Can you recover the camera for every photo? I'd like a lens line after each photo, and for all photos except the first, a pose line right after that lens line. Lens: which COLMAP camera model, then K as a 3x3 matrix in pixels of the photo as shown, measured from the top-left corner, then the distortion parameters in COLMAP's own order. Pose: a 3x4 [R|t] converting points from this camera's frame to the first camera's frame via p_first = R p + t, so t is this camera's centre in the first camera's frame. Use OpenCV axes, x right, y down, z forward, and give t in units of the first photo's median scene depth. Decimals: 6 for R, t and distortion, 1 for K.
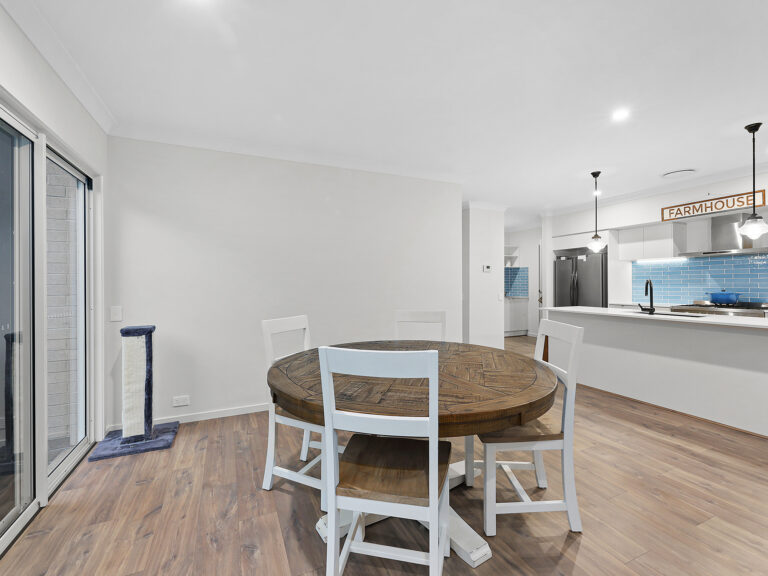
lens RADIAL K [[349.0, 0, 381.9], [0, 349.0, 282.7], [0, 0, 1]] dist [0.010299, -0.000515]
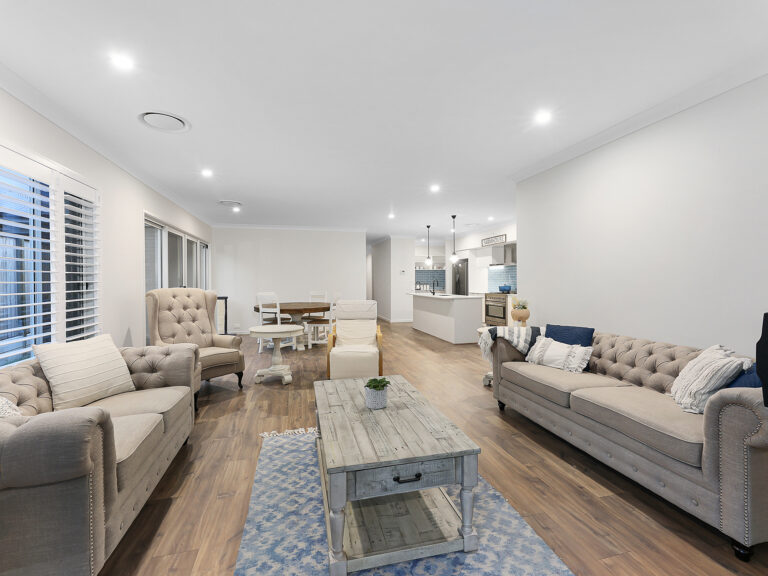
lens RADIAL K [[349.0, 0, 381.9], [0, 349.0, 282.7], [0, 0, 1]] dist [0.010299, -0.000515]
pose [[0.985130, 0.001491, -0.171803, 0.560794], [0.000341, 0.999943, 0.010632, -0.007159], [0.171809, -0.010533, 0.985074, -0.825478]]
